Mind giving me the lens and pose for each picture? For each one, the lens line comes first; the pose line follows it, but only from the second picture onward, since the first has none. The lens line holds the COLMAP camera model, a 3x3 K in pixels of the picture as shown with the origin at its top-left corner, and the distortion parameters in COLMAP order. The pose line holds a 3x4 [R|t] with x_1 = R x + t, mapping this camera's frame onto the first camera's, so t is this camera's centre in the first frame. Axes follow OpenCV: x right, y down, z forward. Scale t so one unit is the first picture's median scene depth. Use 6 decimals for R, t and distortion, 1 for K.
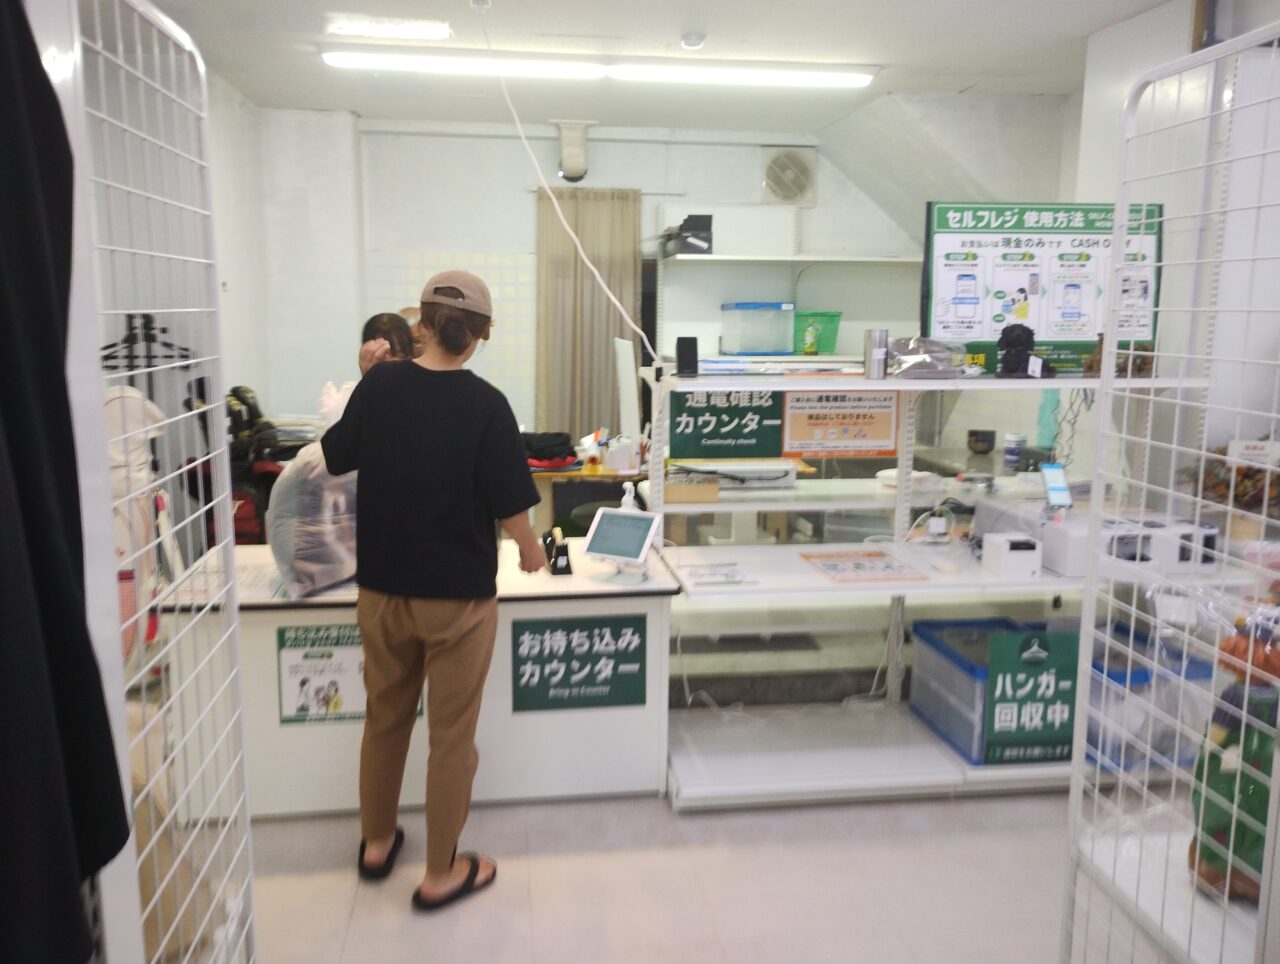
lens RADIAL K [[1102.5, 0, 645.5], [0, 1102.5, 490.1], [0, 0, 1]] dist [0.036142, -0.005277]
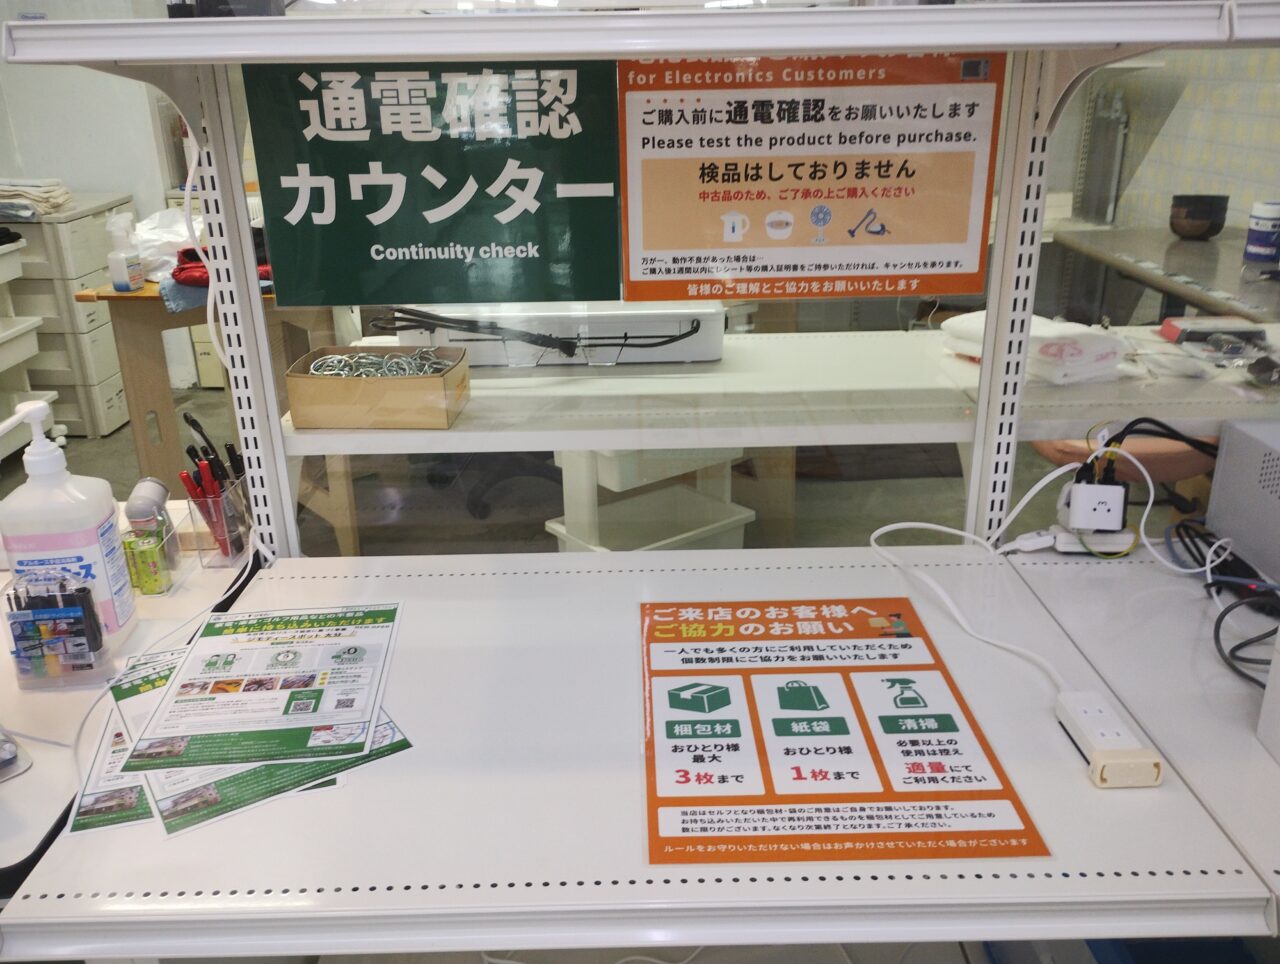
lens RADIAL K [[1102.5, 0, 637.7], [0, 1102.5, 469.2], [0, 0, 1]] dist [0.036142, -0.005277]
pose [[0.991318, 0.024843, -0.129118, 0.172322], [0.000098, 0.981849, 0.189666, -0.042403], [0.131486, -0.188032, 0.973322, 0.667733]]
